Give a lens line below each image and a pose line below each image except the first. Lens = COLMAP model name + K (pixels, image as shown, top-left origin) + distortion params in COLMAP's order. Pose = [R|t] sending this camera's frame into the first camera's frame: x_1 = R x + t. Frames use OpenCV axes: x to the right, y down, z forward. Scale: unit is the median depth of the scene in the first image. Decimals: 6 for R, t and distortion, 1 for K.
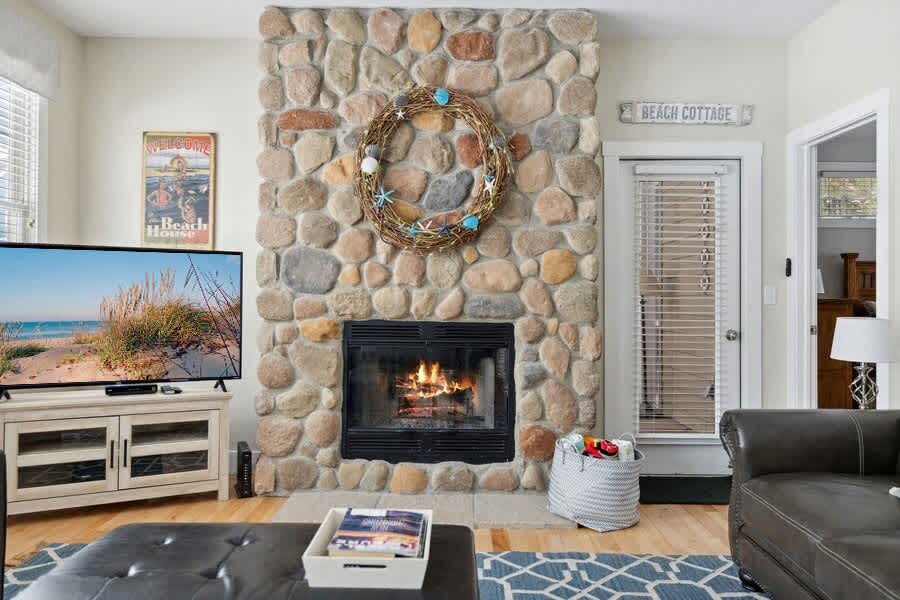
lens RADIAL K [[654.3, 0, 451.2], [0, 654.3, 287.2], [0, 0, 1]] dist [0.006264, 0.003202]
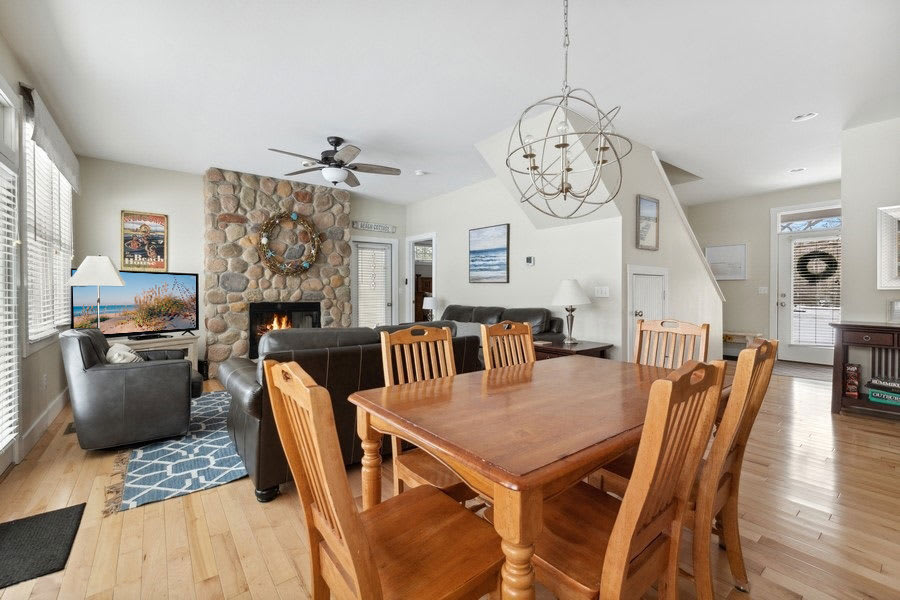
lens RADIAL K [[388.0, 0, 450.9], [0, 388.0, 293.6], [0, 0, 1]] dist [0.001399, 0.000130]
pose [[0.795443, -0.012528, 0.605899, -0.447283], [0.000524, 0.999800, 0.019984, -0.011869], [-0.606028, -0.015579, 0.795291, -0.603279]]
